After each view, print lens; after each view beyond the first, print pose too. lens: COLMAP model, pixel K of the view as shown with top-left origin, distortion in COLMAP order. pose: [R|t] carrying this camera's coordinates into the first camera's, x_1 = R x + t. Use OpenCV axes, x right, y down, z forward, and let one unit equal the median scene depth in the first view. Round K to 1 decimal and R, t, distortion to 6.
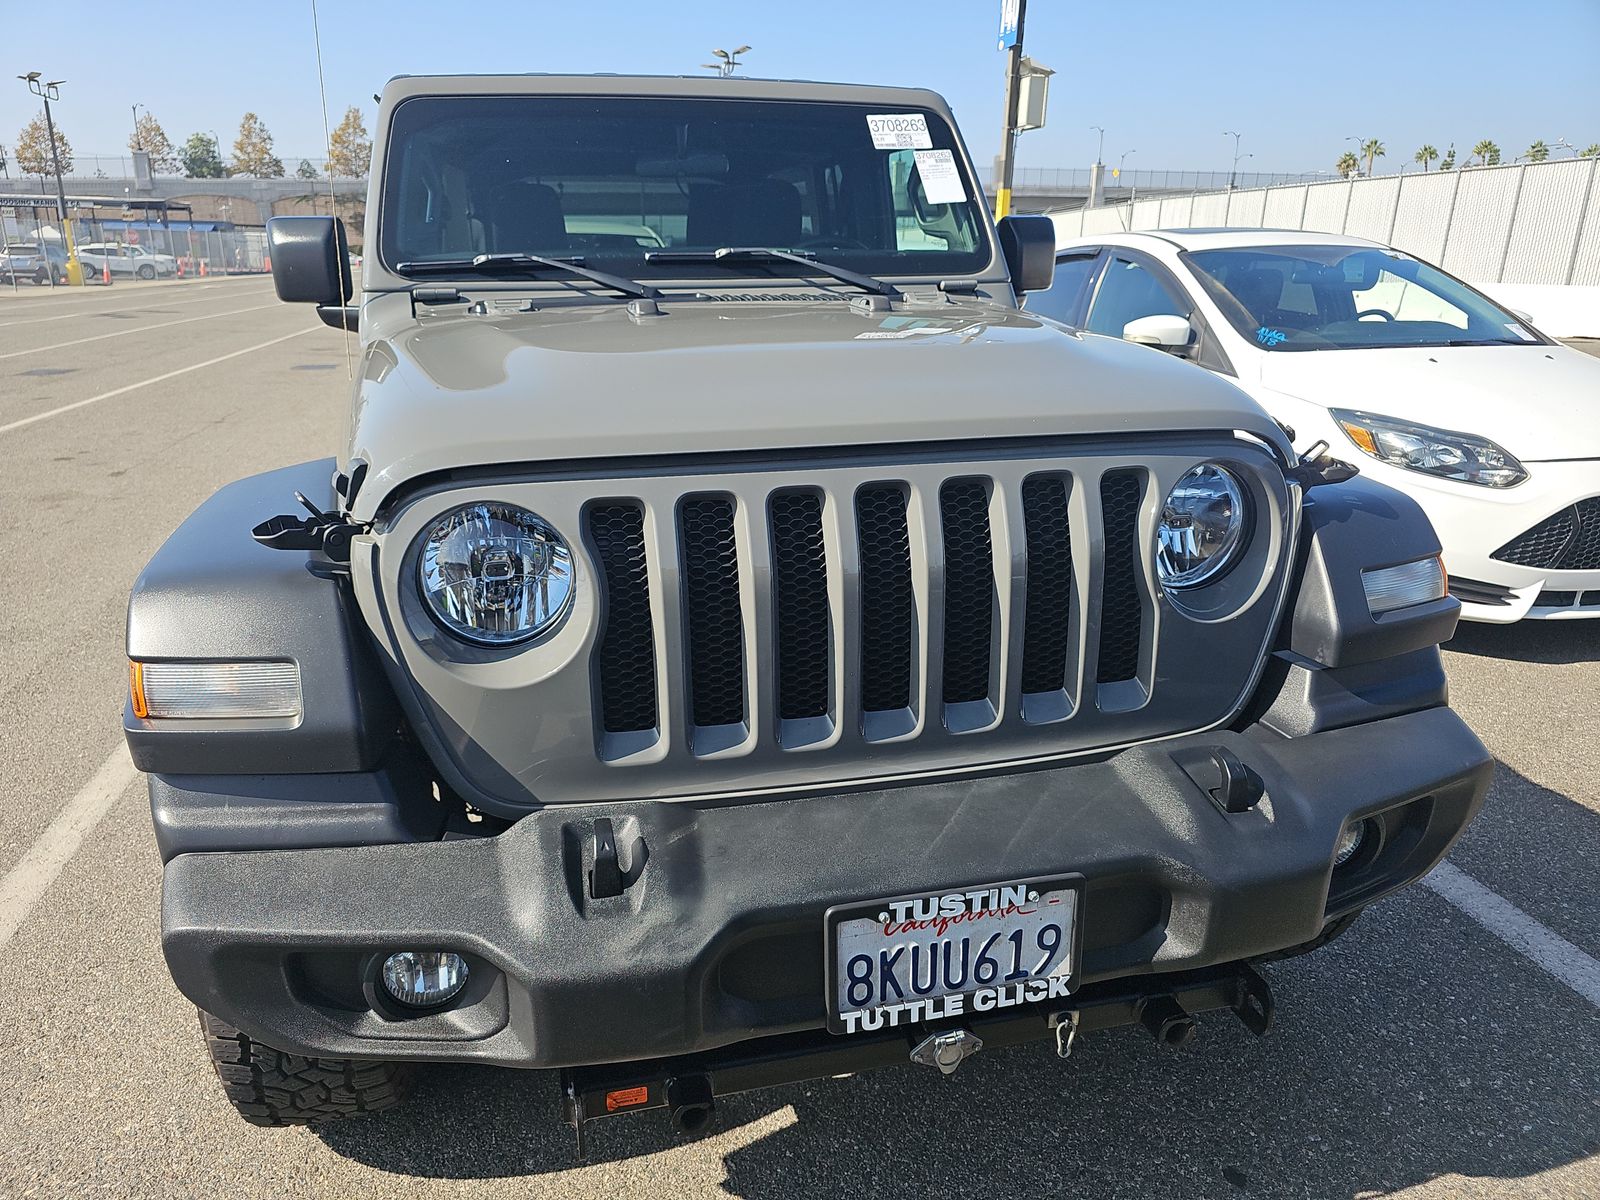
lens RADIAL K [[1066.3, 0, 804.8], [0, 1066.3, 598.3], [0, 0, 1]] dist [0.008615, -0.004678]
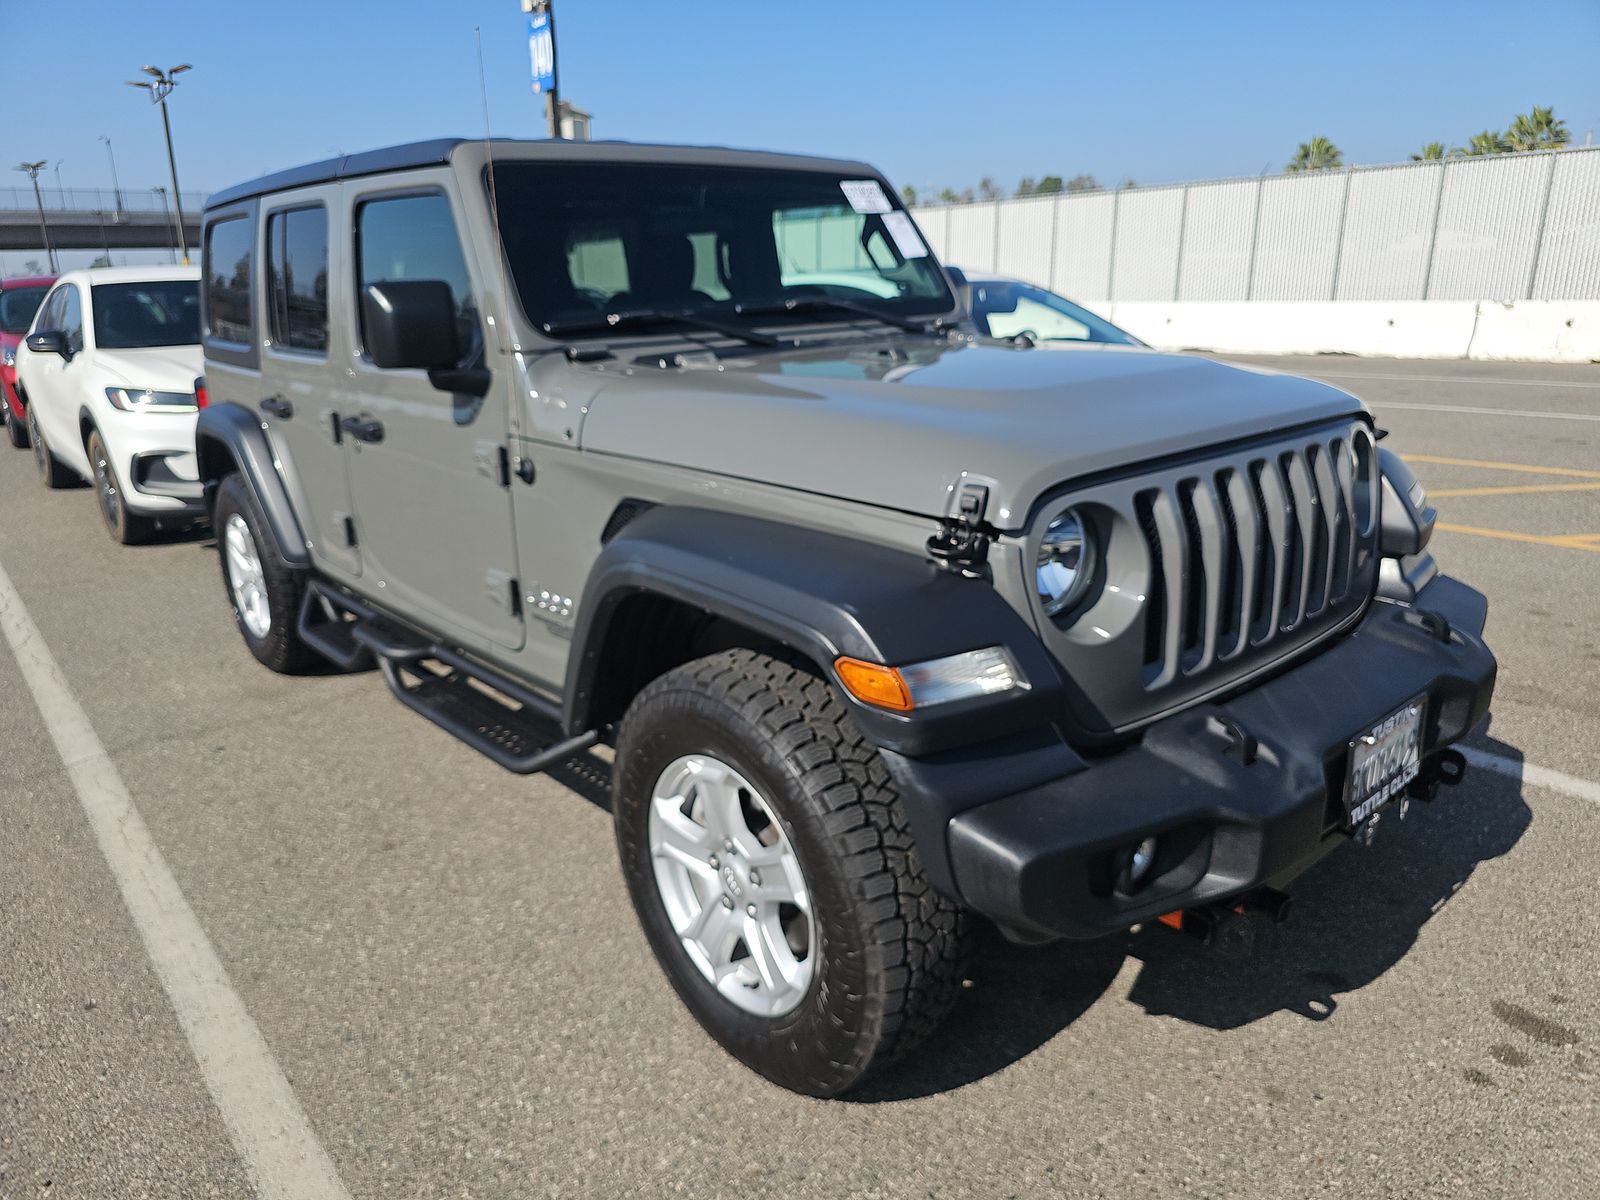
lens RADIAL K [[1066.3, 0, 802.4], [0, 1066.3, 599.3], [0, 0, 1]] dist [0.008615, -0.004678]
pose [[0.887051, -0.153662, 0.435348, -0.617001], [0.164567, 0.986283, 0.012807, -0.023698], [-0.431344, 0.060283, 0.900171, -0.015946]]
